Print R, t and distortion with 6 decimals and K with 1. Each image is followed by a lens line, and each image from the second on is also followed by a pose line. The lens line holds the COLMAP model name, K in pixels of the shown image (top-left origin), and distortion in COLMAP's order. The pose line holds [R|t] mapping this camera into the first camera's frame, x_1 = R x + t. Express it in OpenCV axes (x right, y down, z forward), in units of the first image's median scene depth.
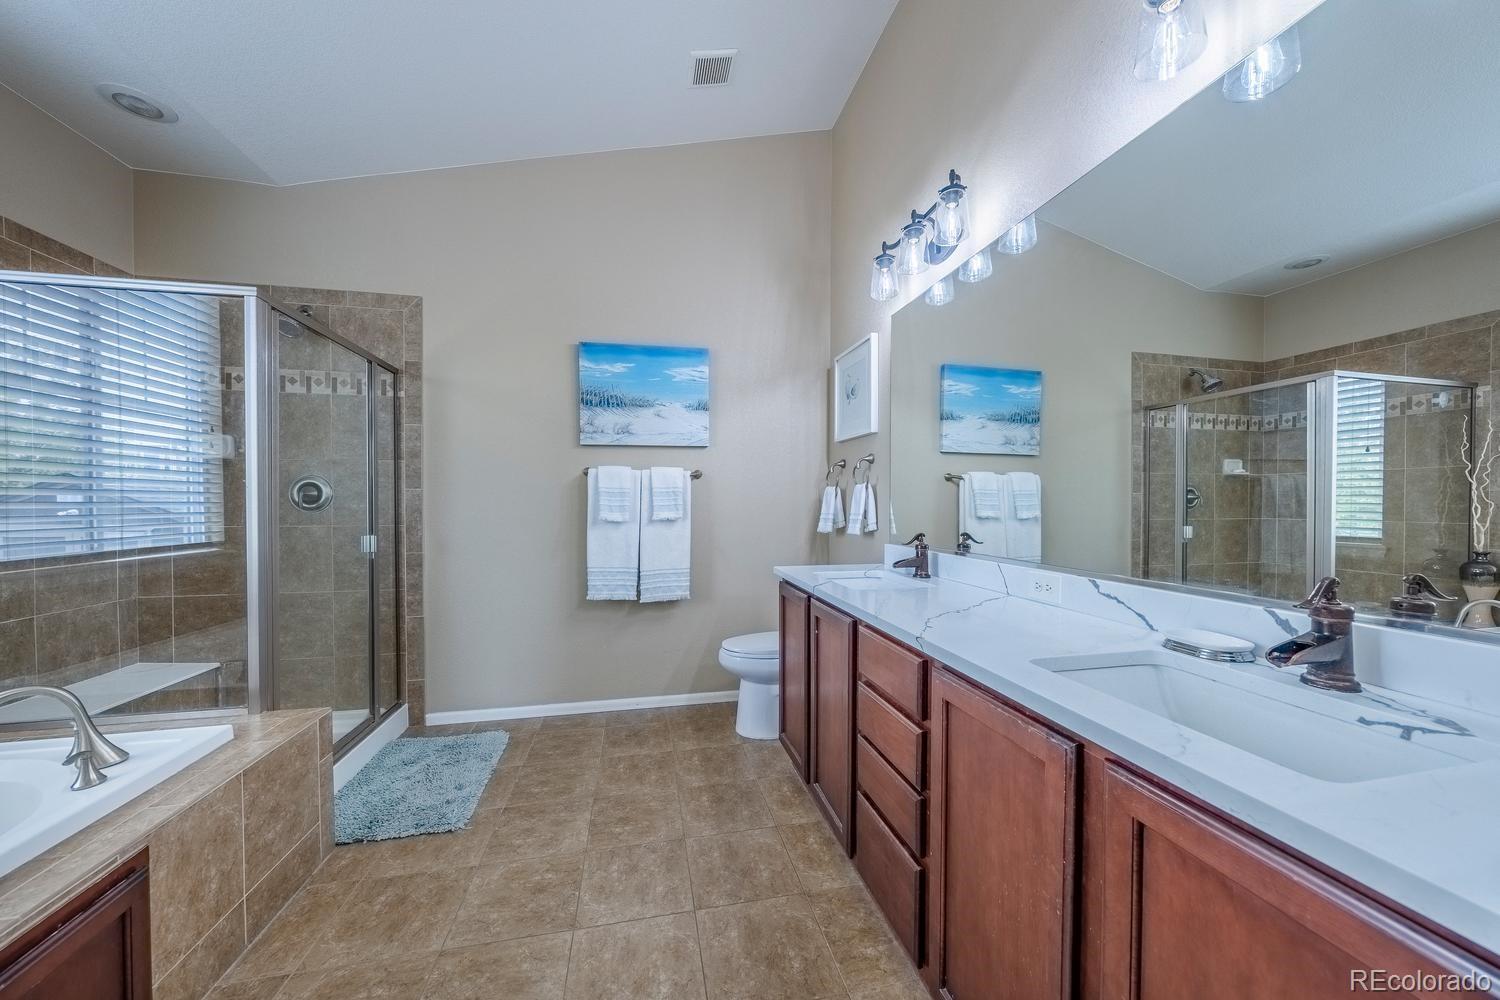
lens RADIAL K [[513.8, 0, 749.5], [0, 513.8, 503.5], [0, 0, 1]] dist [-0.005347, 0.000146]
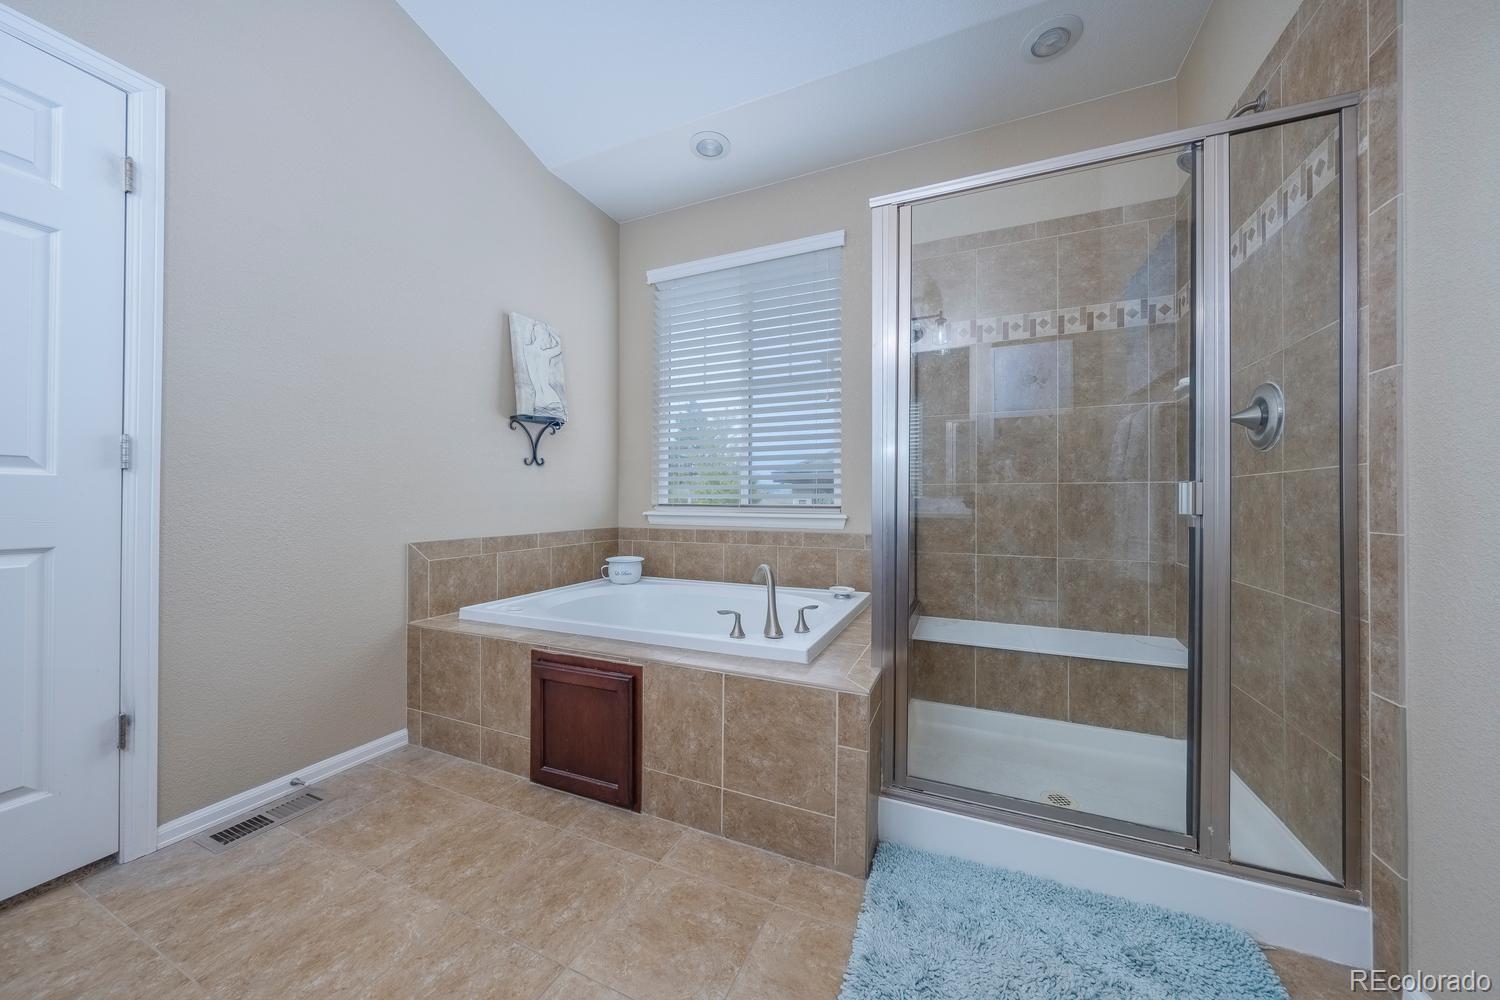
lens RADIAL K [[513.8, 0, 750.1], [0, 513.8, 501.9], [0, 0, 1]] dist [-0.005347, 0.000146]
pose [[-0.581080, -0.000838, -0.813846, -0.073139], [-0.006808, 0.999969, 0.003831, 0.087311], [0.813818, 0.007767, -0.581068, 0.977837]]
